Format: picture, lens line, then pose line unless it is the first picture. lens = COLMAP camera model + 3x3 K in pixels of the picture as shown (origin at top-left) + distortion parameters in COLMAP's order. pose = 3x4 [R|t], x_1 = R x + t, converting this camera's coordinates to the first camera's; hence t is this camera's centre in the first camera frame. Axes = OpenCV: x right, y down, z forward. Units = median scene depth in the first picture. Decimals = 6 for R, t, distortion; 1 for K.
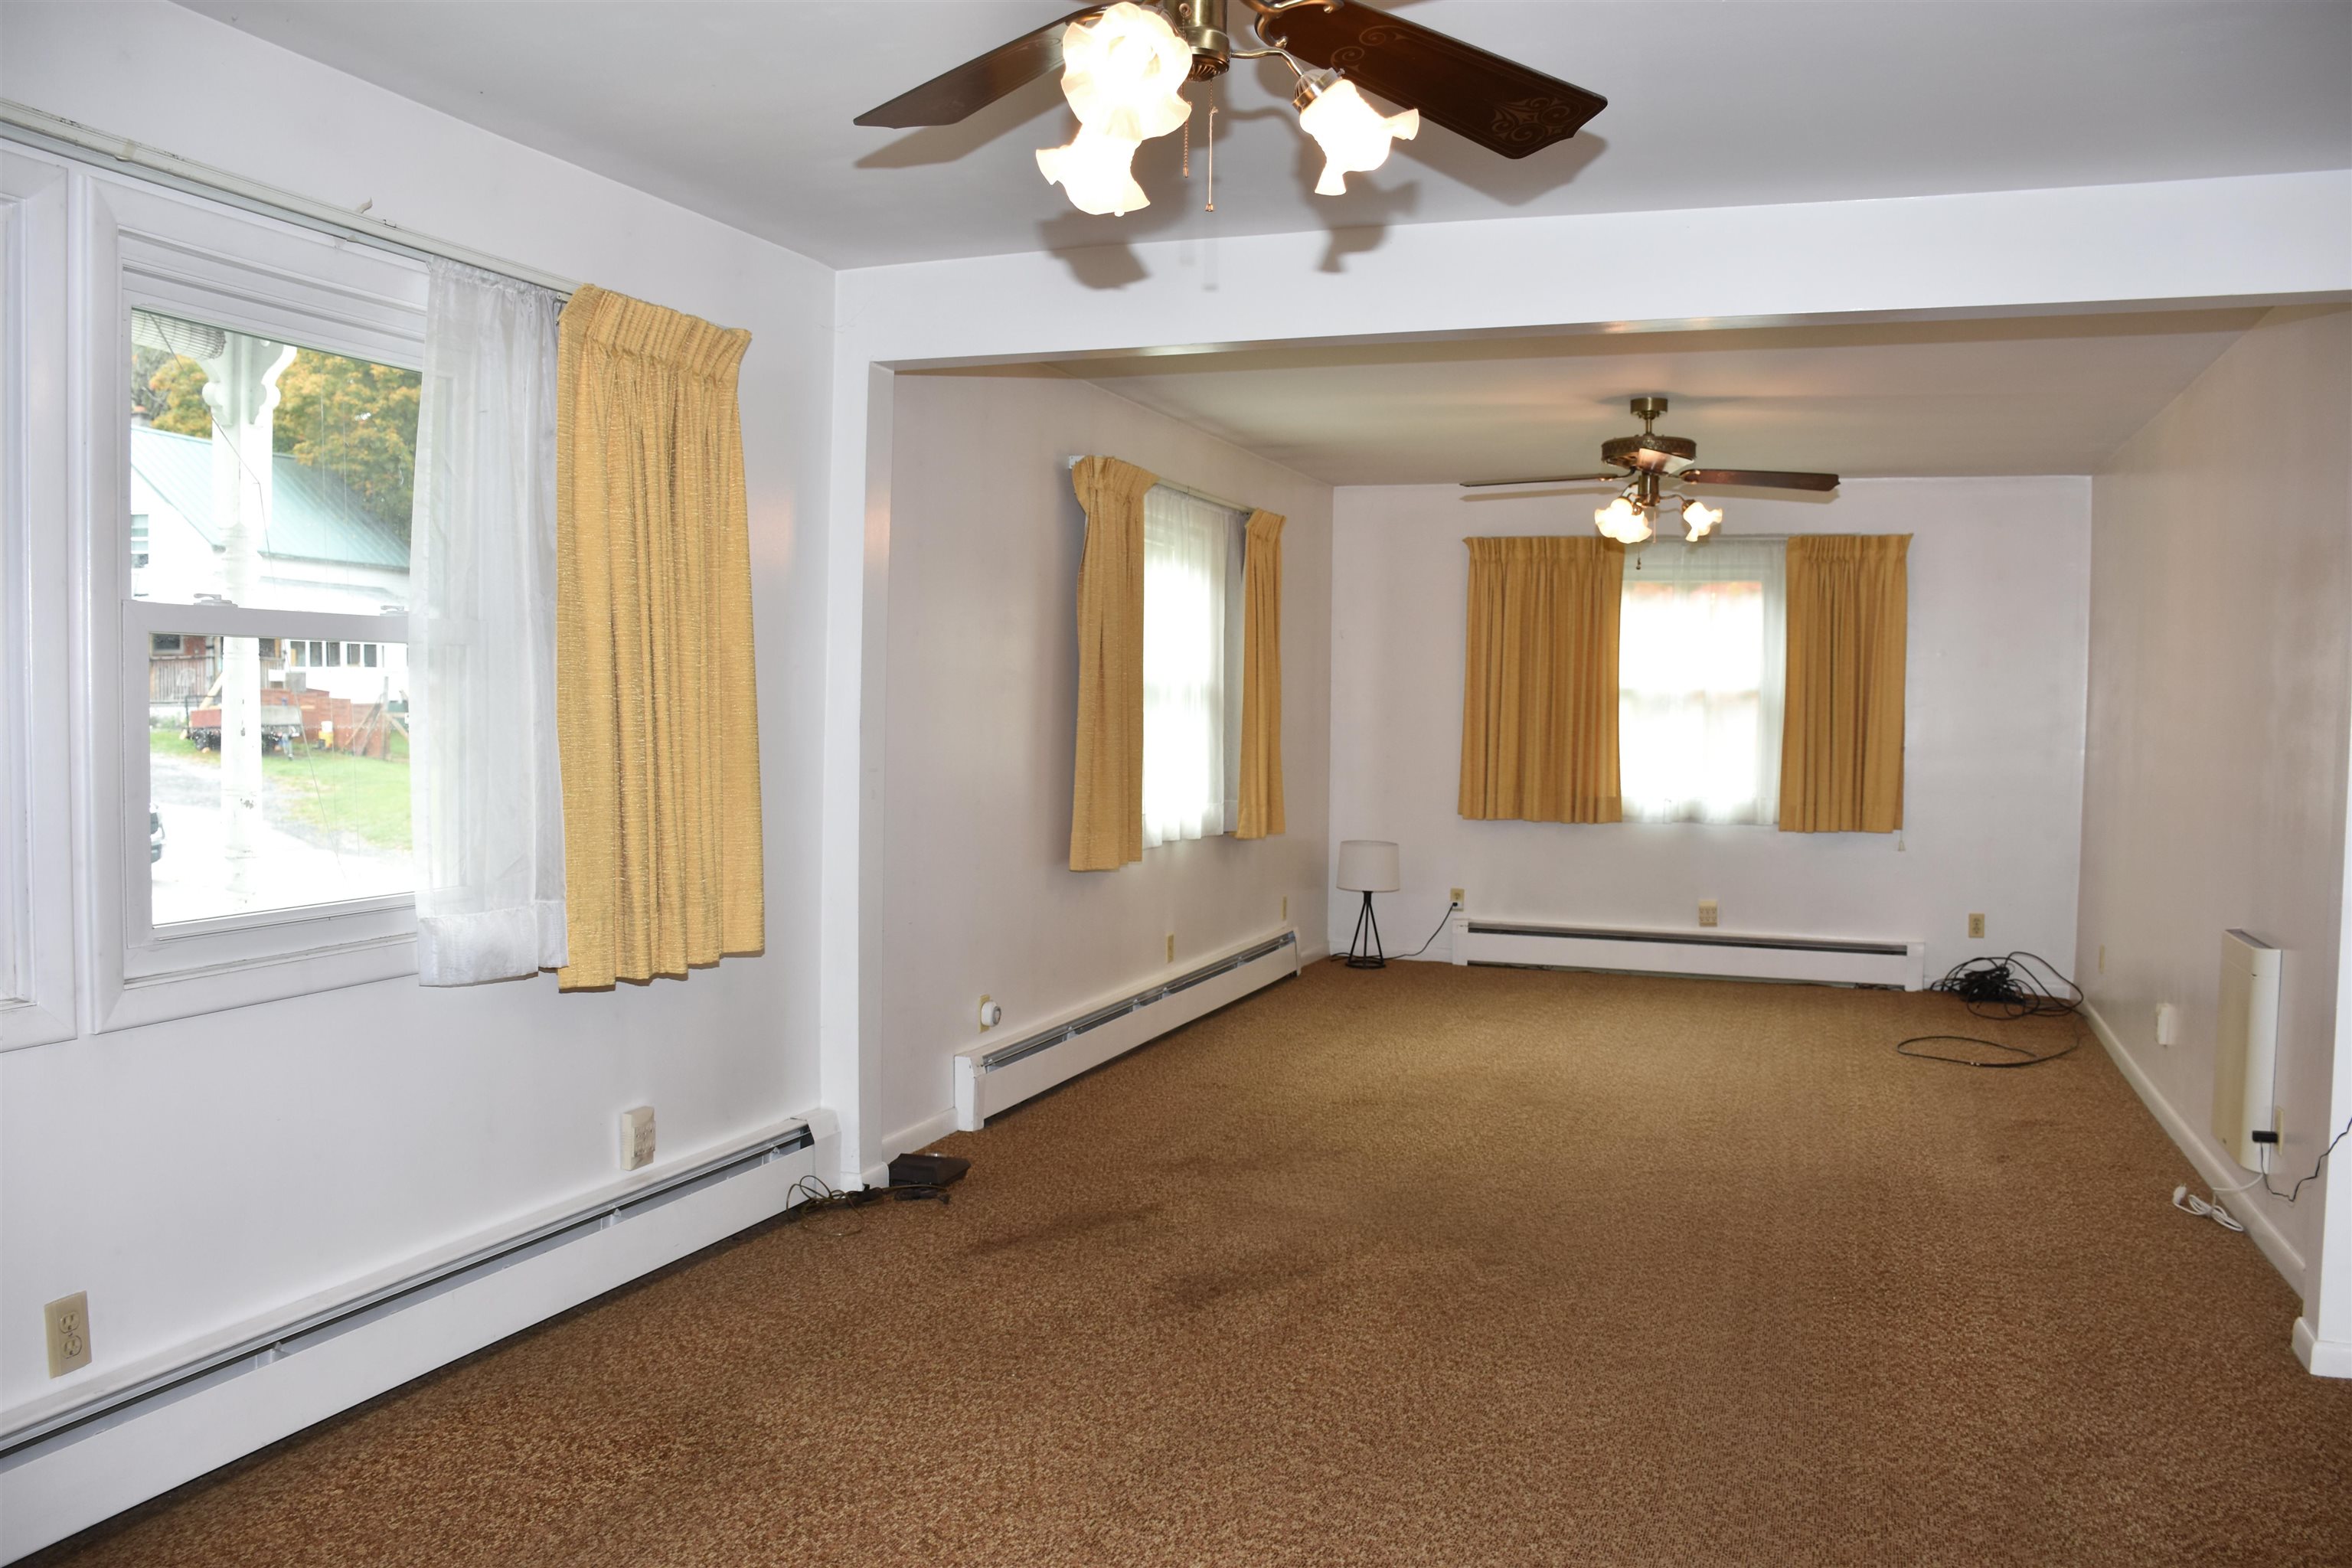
lens RADIAL K [[1836.0, 0, 1182.1], [0, 1836.0, 785.8], [0, 0, 1]] dist [-0.147059, 0.098834]
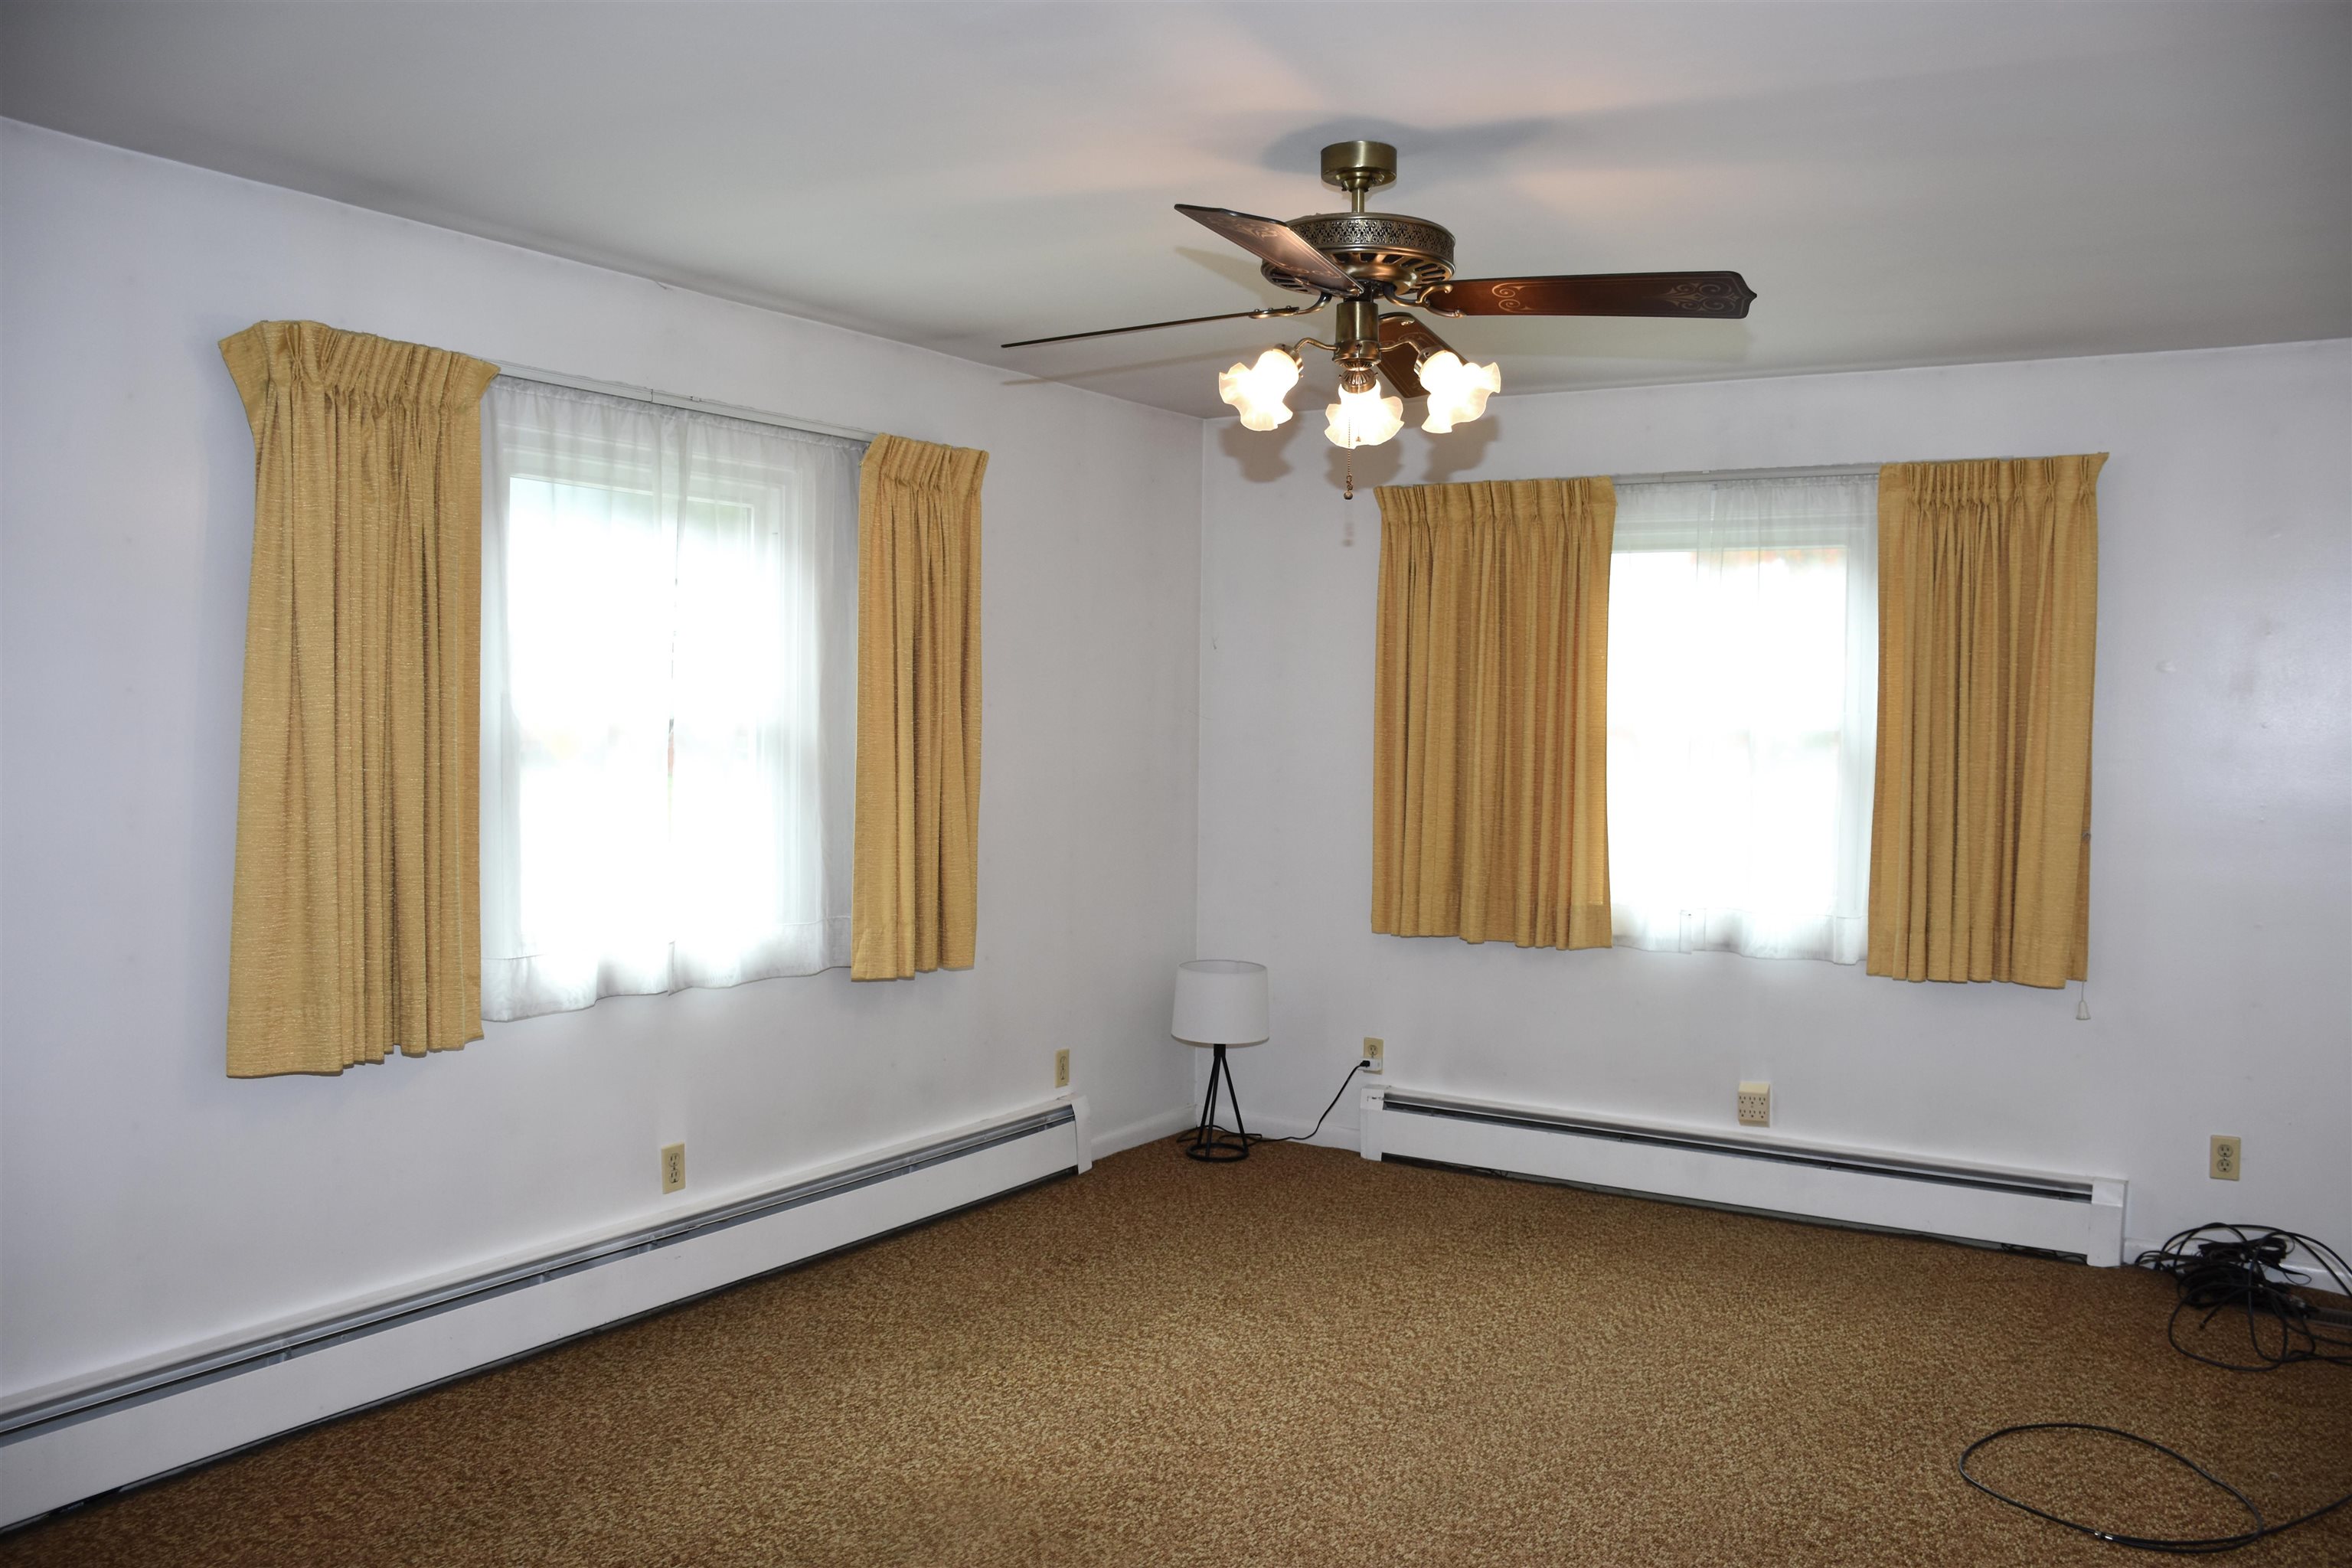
lens RADIAL K [[1836.0, 0, 1170.8], [0, 1836.0, 804.9], [0, 0, 1]] dist [-0.147059, 0.098834]
pose [[0.975797, 0.011789, -0.218360, 0.236147], [-0.011293, 0.999930, 0.003522, -0.028923], [0.218387, -0.000971, 0.975862, 0.385853]]
